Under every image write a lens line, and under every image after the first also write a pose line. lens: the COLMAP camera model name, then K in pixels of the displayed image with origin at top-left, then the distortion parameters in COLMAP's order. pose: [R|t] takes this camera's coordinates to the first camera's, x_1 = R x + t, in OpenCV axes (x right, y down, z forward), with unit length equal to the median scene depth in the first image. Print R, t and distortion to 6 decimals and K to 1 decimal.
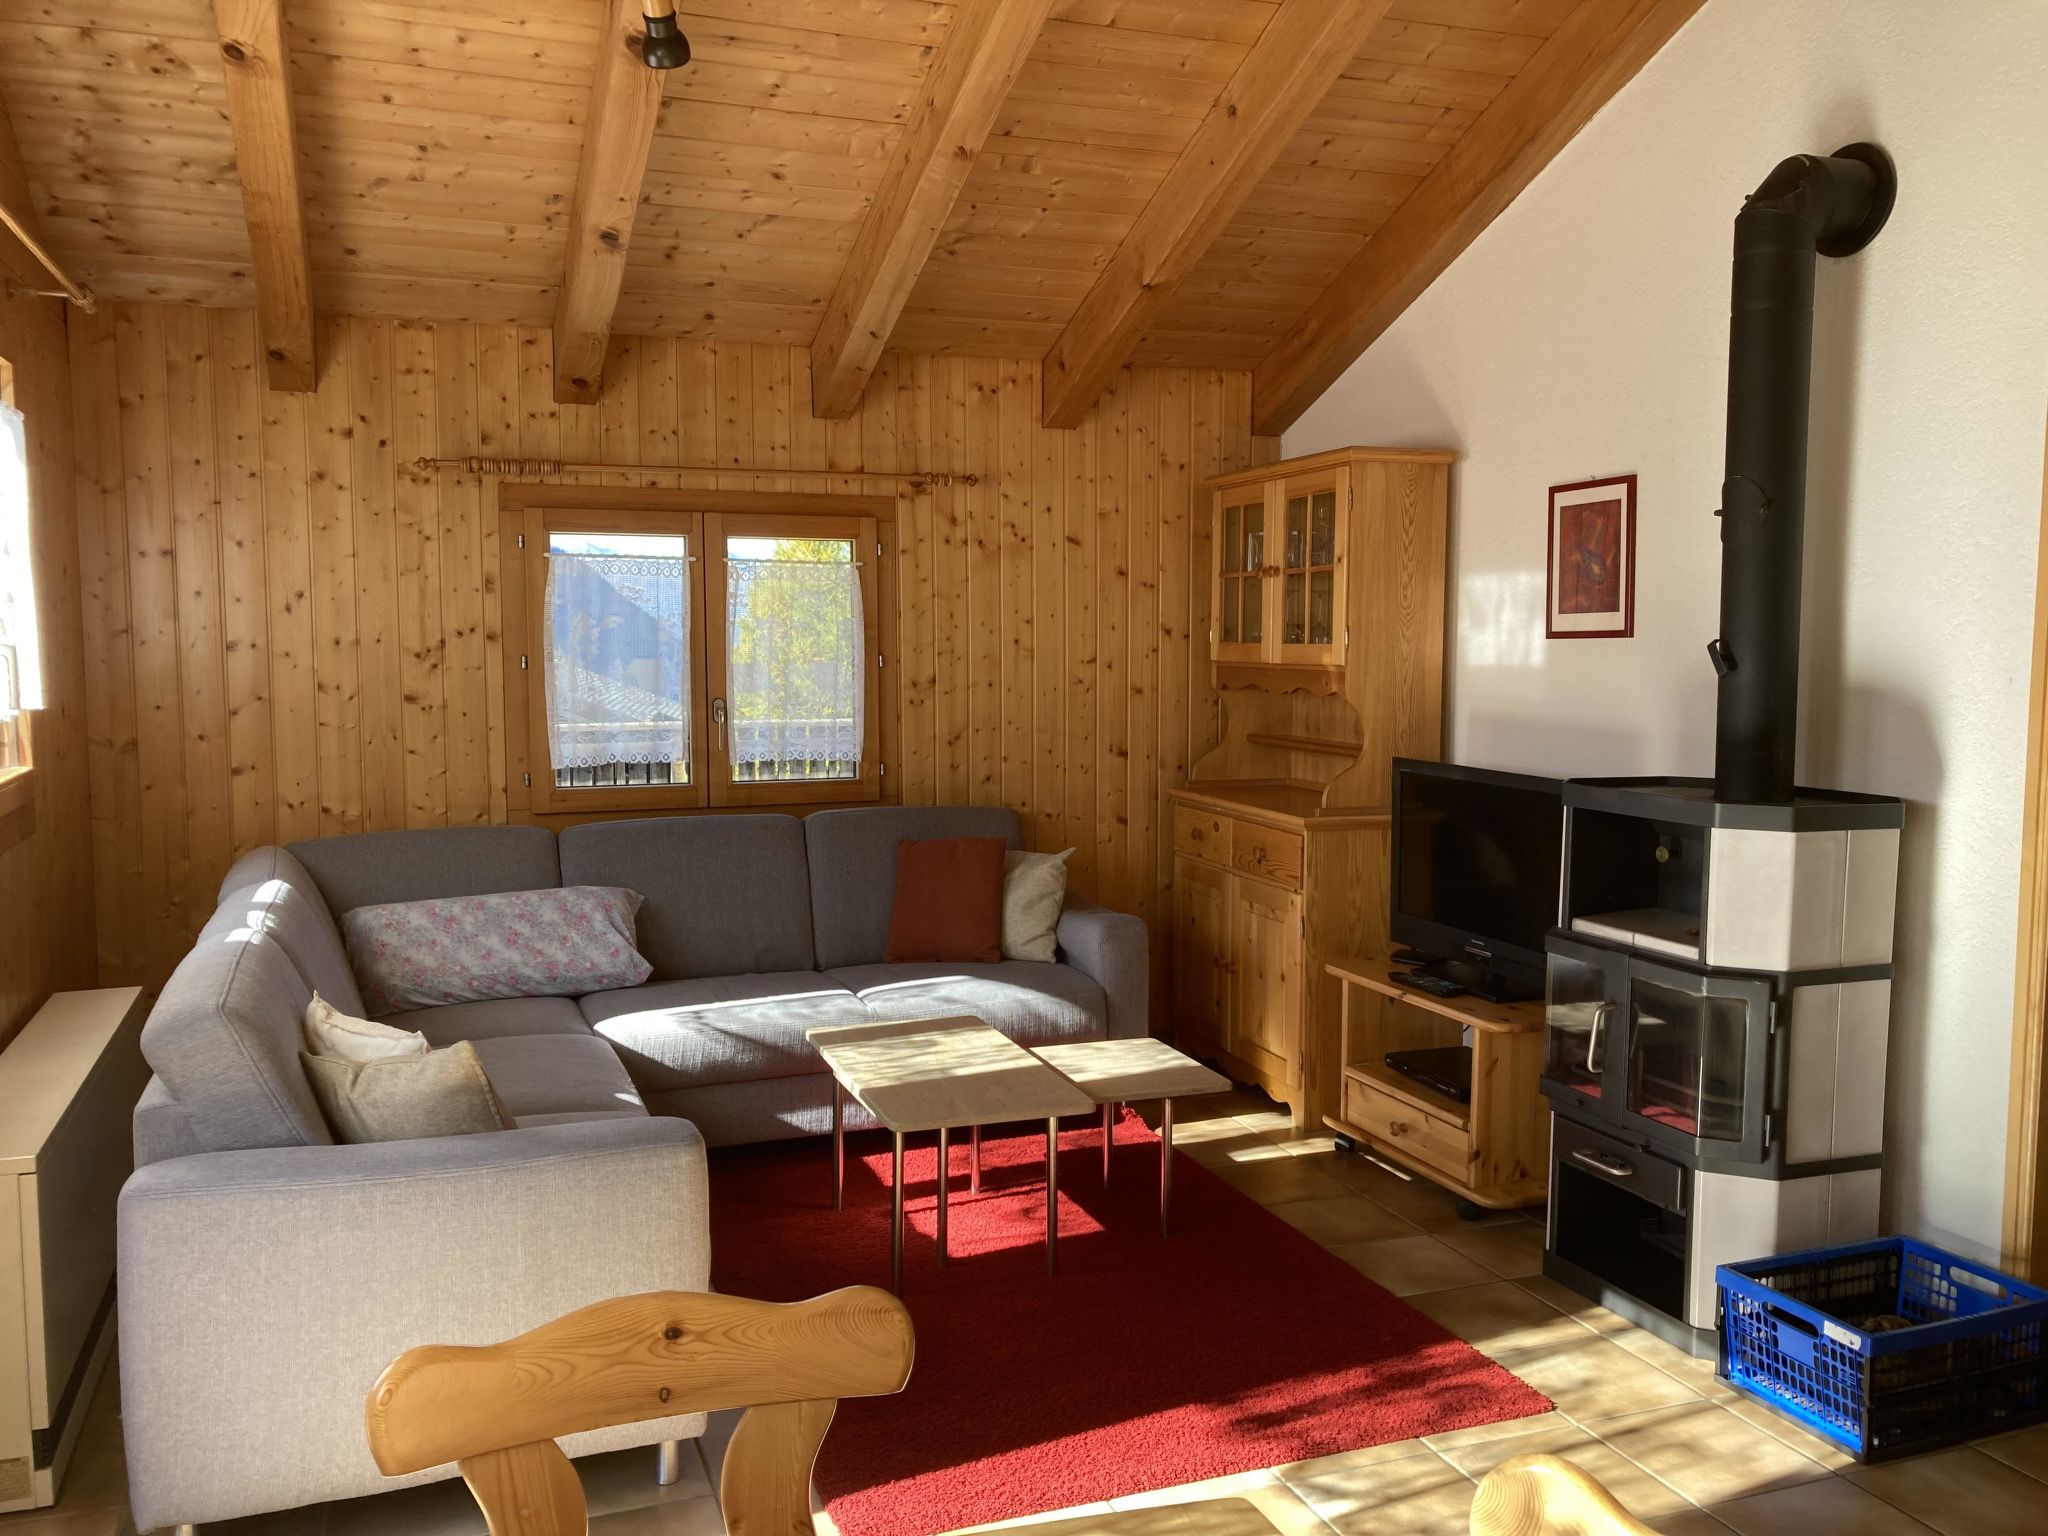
lens RADIAL K [[1722.1, 0, 1013.7], [0, 1722.1, 732.9], [0, 0, 1]] dist [0.062159, -0.057444]
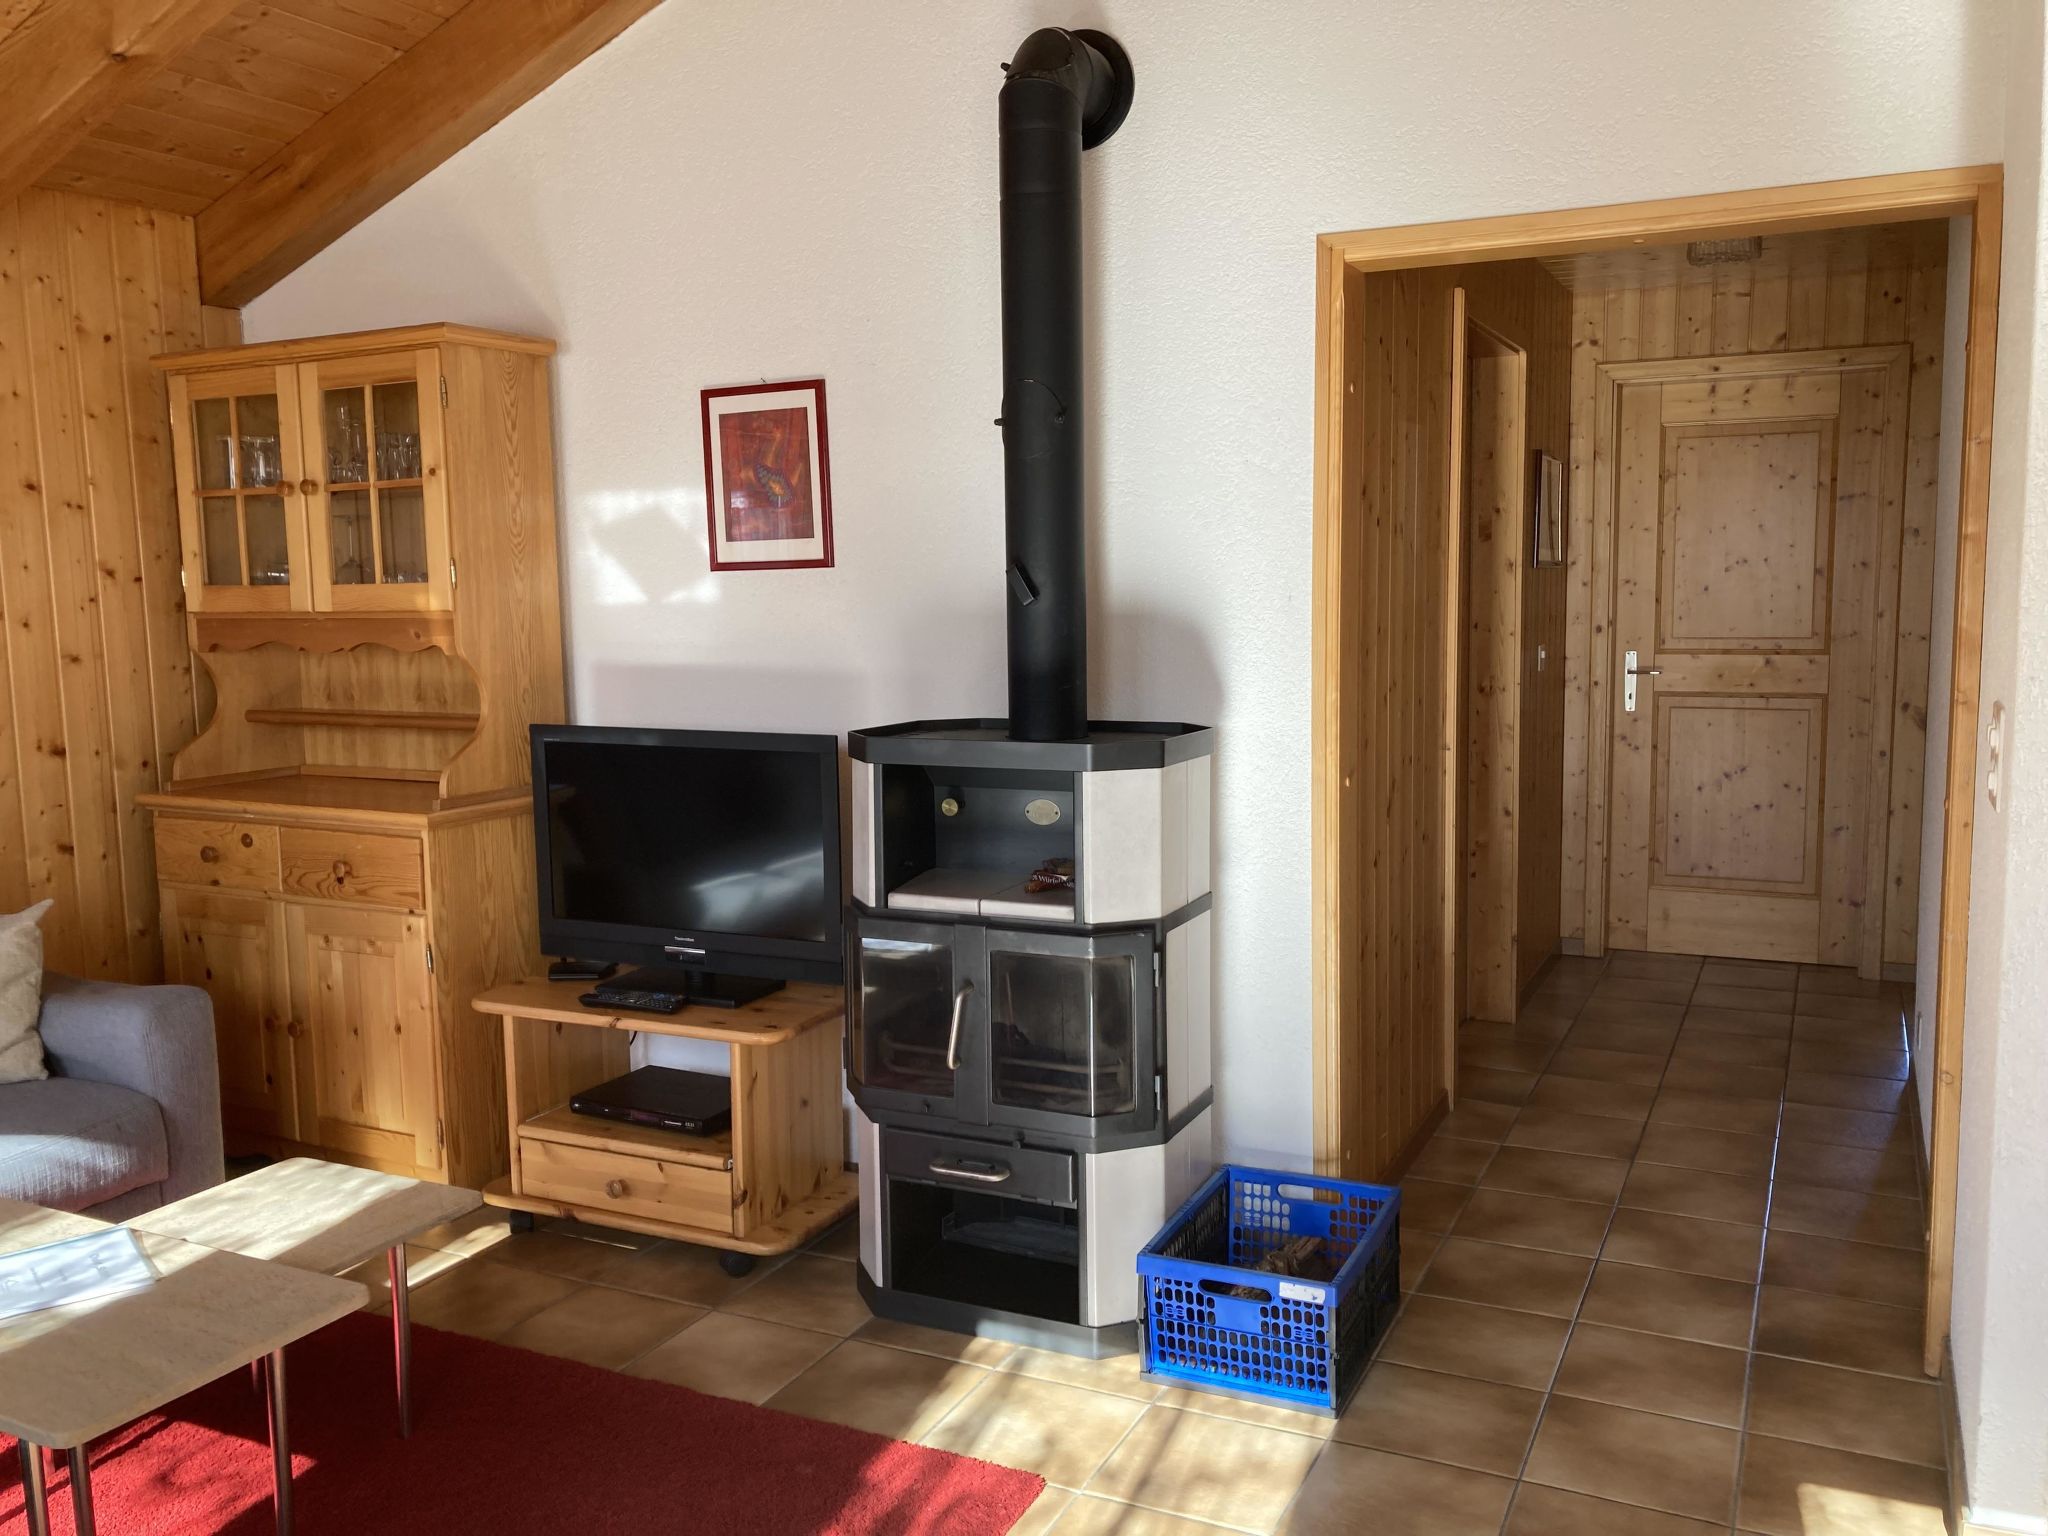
lens RADIAL K [[1689.6, 0, 1028.8], [0, 1689.6, 727.4], [0, 0, 1]] dist [0.070130, -0.081428]
pose [[0.714692, -0.078804, 0.694986, -0.156848], [0.061490, 0.996865, 0.049800, -0.009176], [-0.696731, 0.007143, 0.717297, 0.281234]]
